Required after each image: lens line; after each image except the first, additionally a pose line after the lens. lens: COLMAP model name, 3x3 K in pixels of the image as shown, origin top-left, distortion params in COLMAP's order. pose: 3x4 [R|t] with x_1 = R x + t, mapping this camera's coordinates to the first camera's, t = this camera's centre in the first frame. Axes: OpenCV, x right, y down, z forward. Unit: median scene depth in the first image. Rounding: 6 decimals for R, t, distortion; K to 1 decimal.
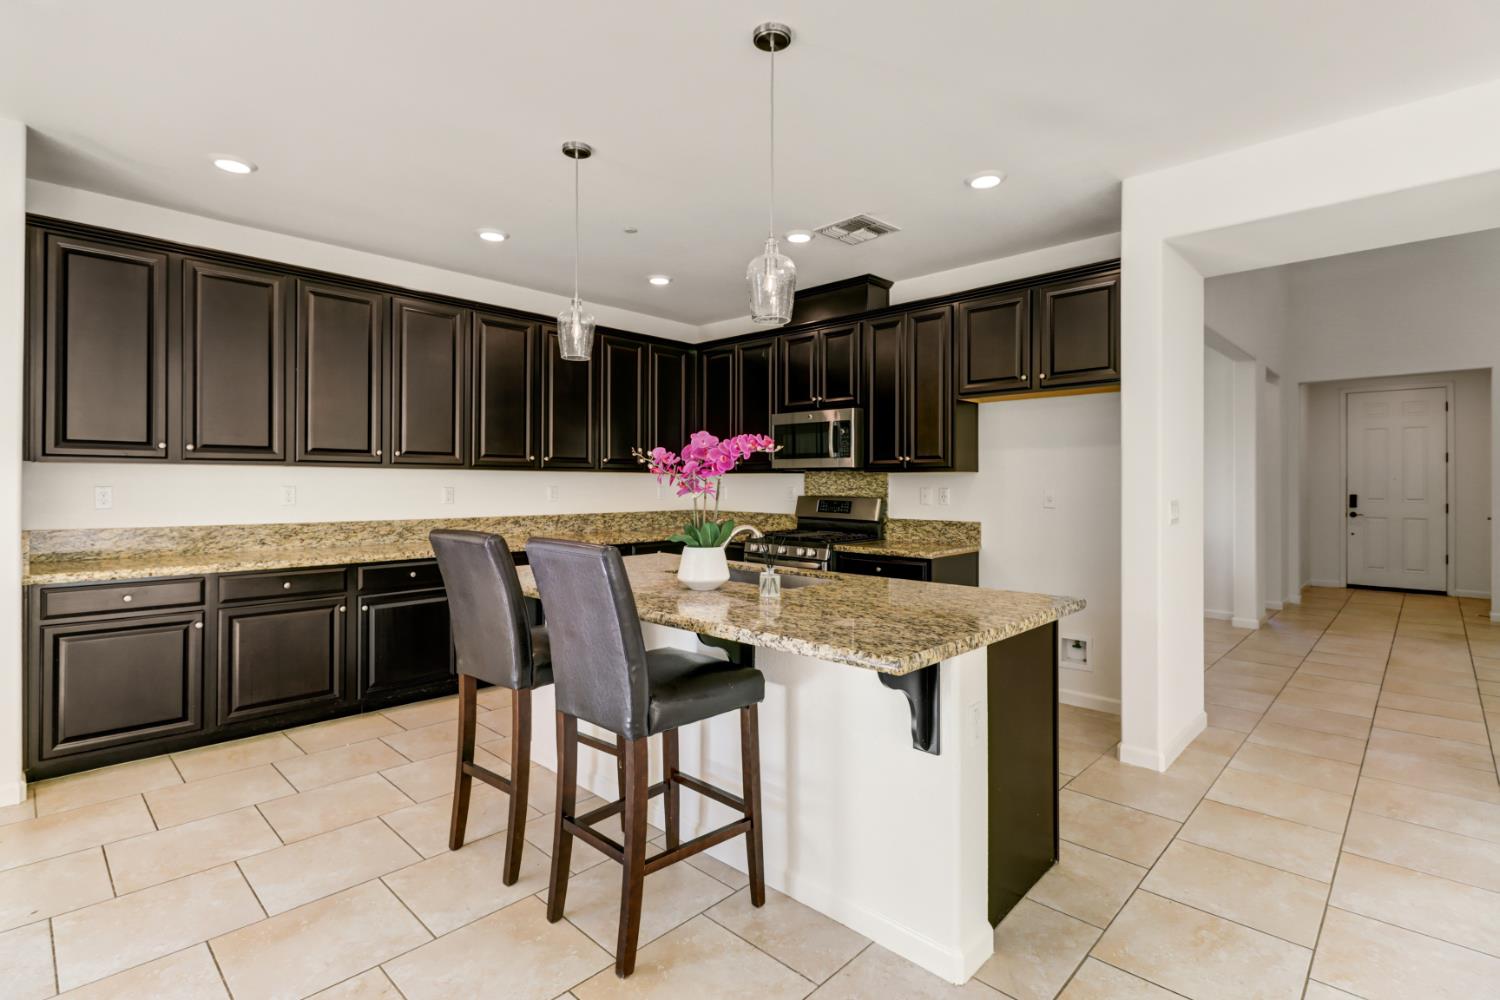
lens RADIAL K [[705.6, 0, 763.0], [0, 705.6, 499.8], [0, 0, 1]] dist [0.015250, -0.009583]
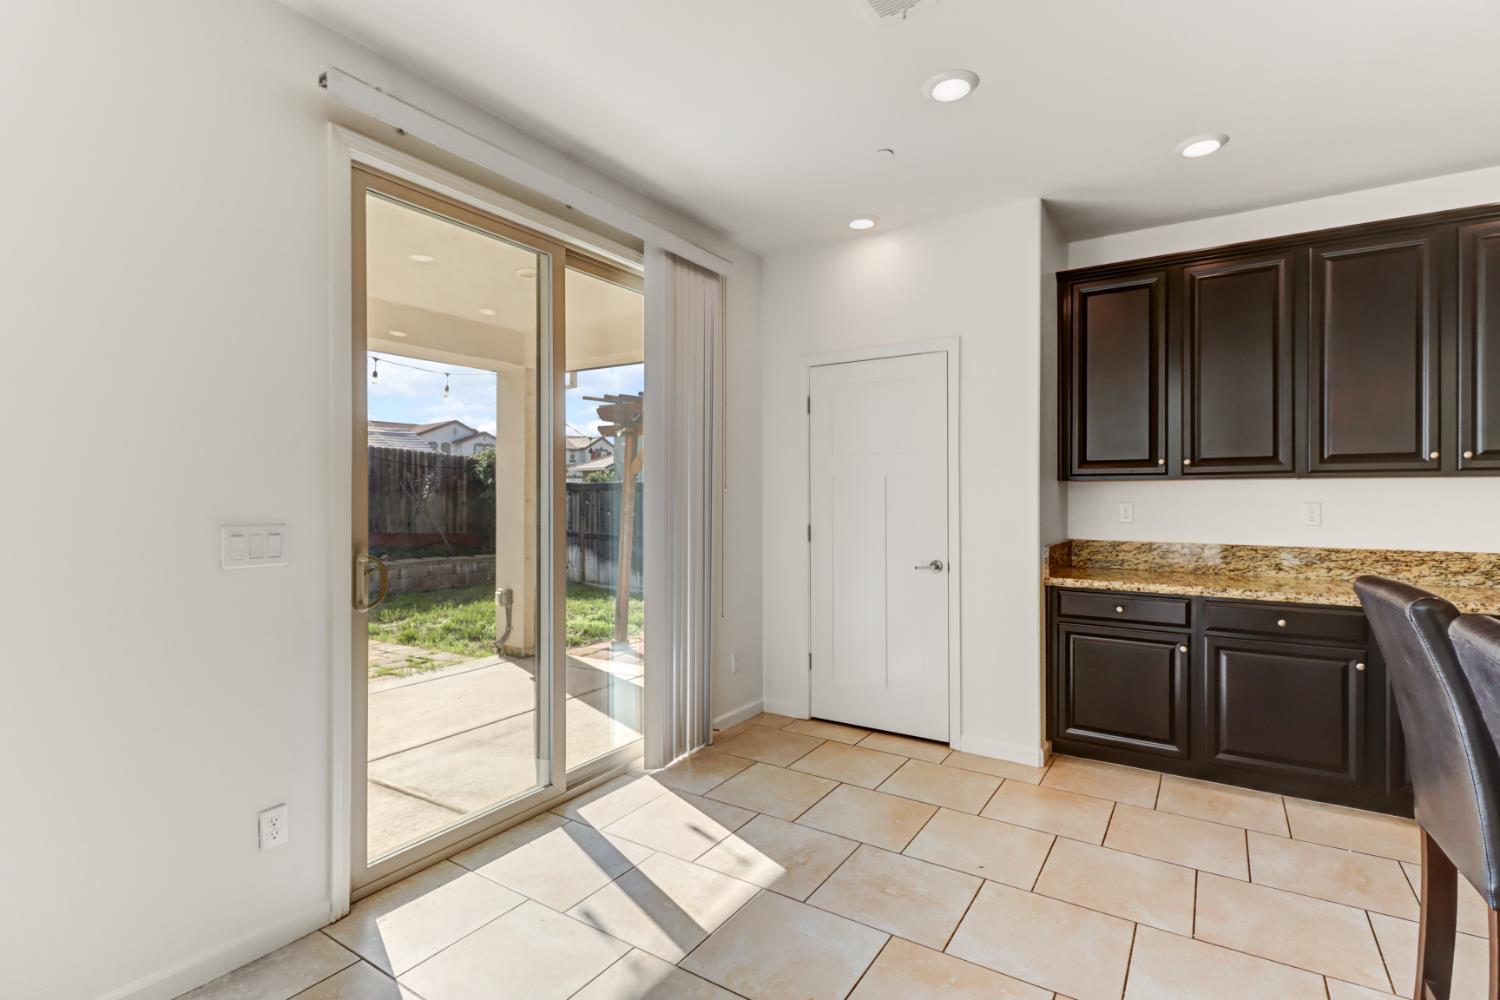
lens RADIAL K [[705.6, 0, 756.3], [0, 705.6, 501.9], [0, 0, 1]] dist [0.015250, -0.009583]
pose [[0.181896, 0.004316, -0.983308, 0.027556], [-0.019690, 0.999806, 0.000746, -0.007803], [0.983121, 0.019226, 0.181946, 0.211760]]
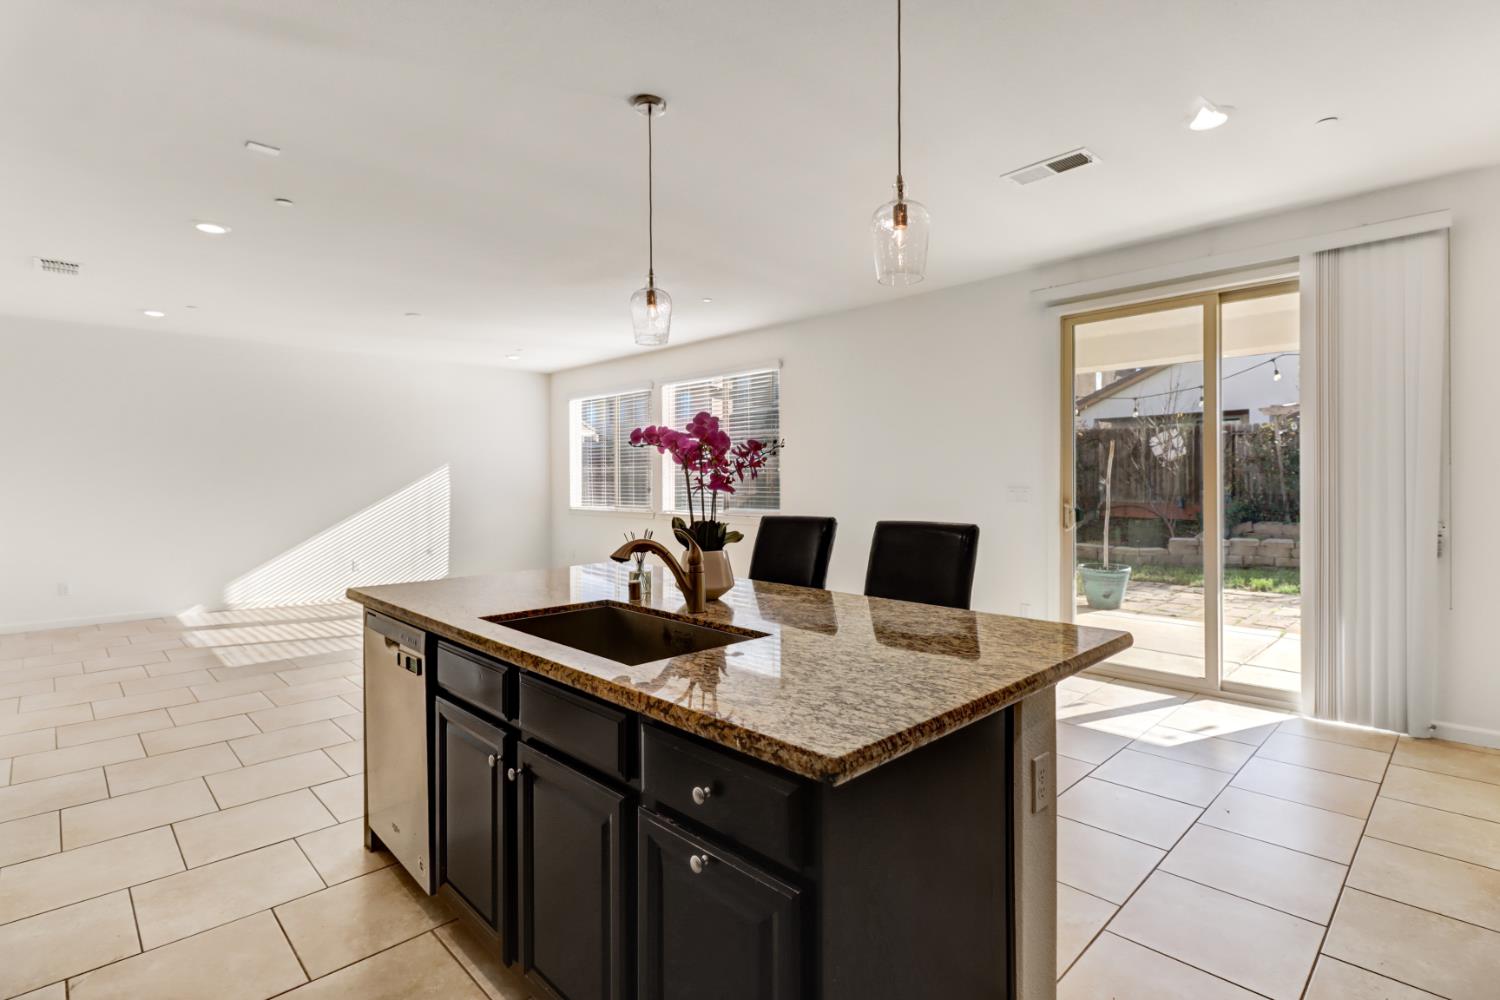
lens RADIAL K [[705.6, 0, 758.7], [0, 705.6, 485.0], [0, 0, 1]] dist [0.015250, -0.009583]
pose [[-0.999201, -0.000391, 0.039962, -0.120512], [0.000761, 0.999585, 0.028802, -0.022659], [-0.039957, 0.028810, -0.998786, 1.189740]]
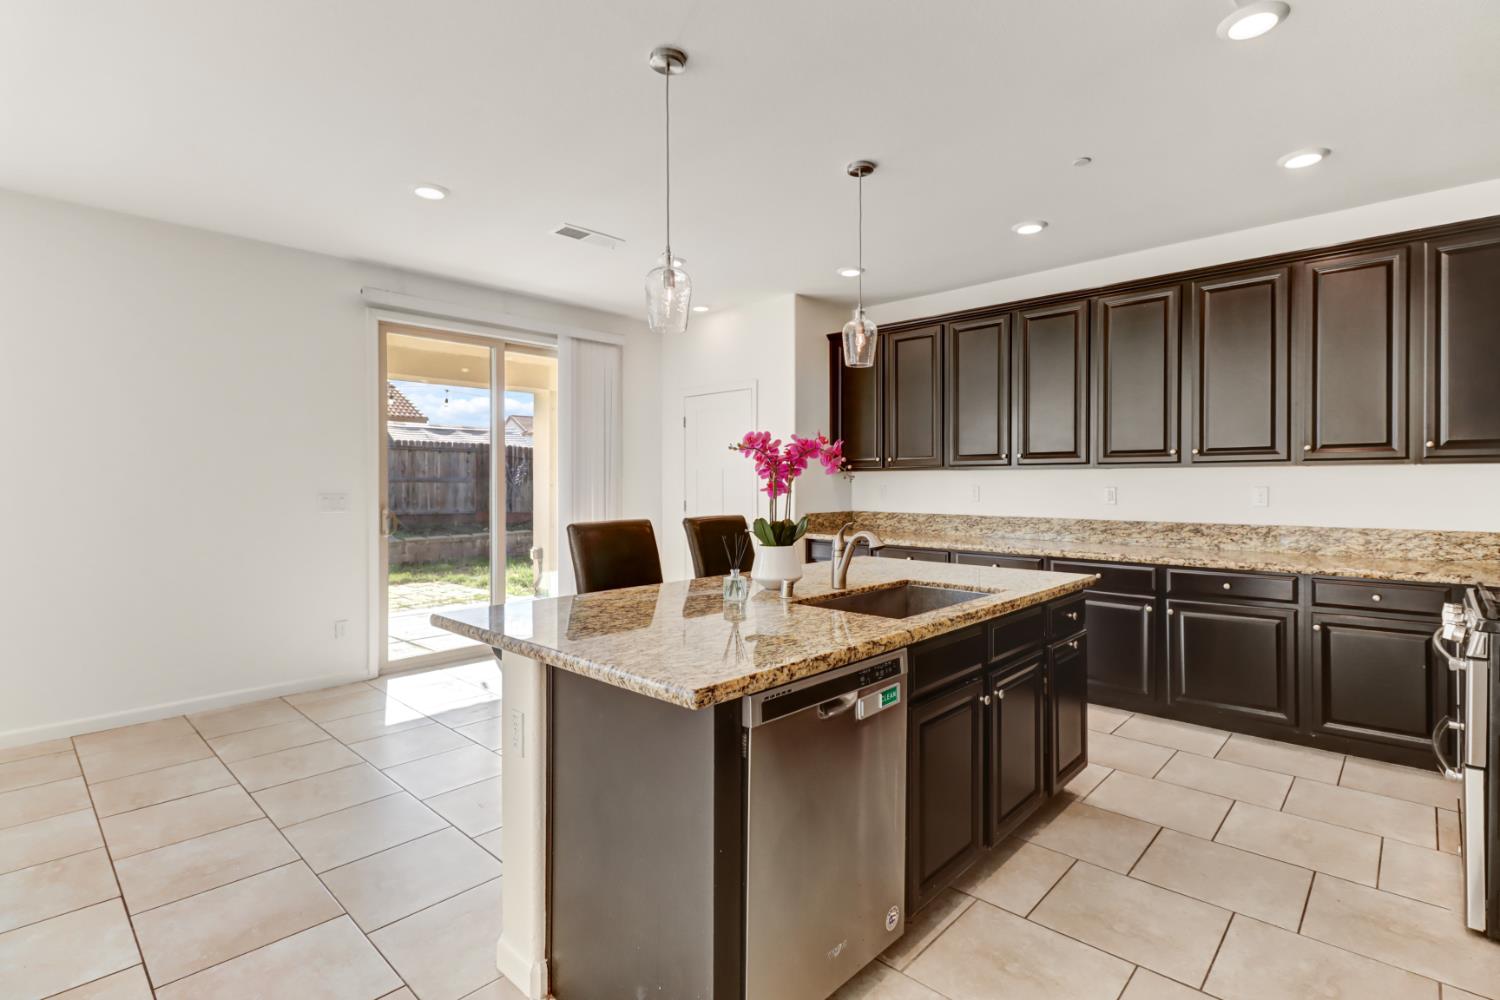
lens RADIAL K [[705.6, 0, 759.1], [0, 705.6, 485.1], [0, 0, 1]] dist [0.015250, -0.009583]
pose [[0.002646, -0.000375, -0.999996, 0.579493], [-0.021327, 0.999772, -0.000432, -0.011432], [0.999769, 0.021328, 0.002638, 0.619120]]
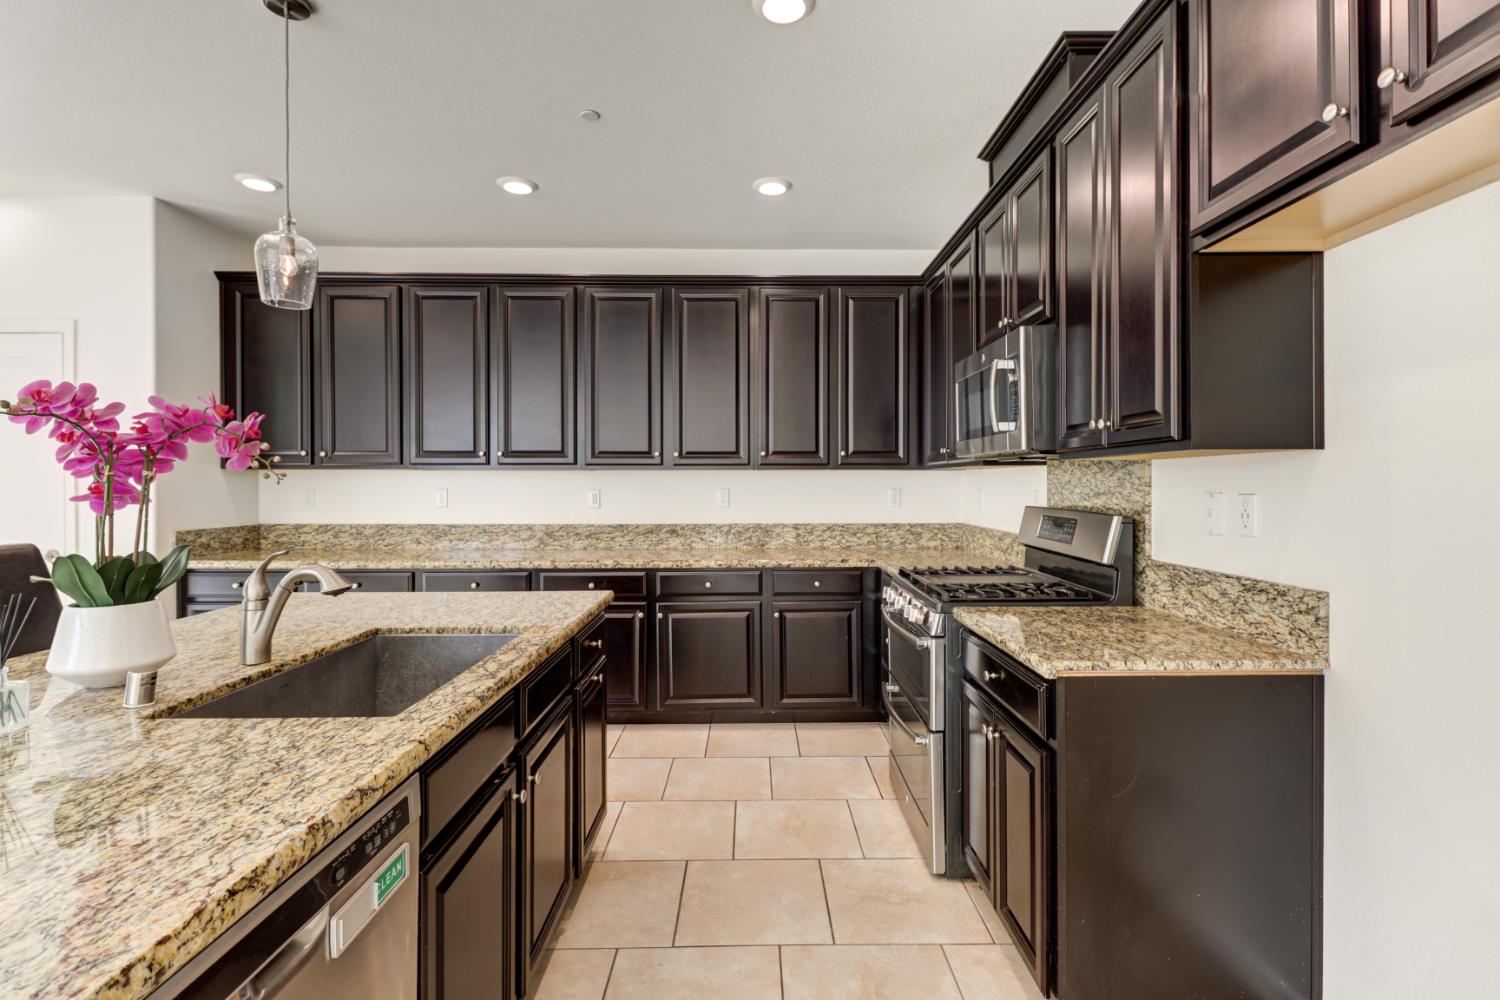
lens RADIAL K [[705.6, 0, 765.0], [0, 705.6, 487.2], [0, 0, 1]] dist [0.015250, -0.009583]
pose [[0.692694, -0.001460, -0.721230, 0.409509], [-0.012780, 0.999816, -0.014297, -0.012229], [0.721118, 0.019121, 0.692548, 0.625987]]
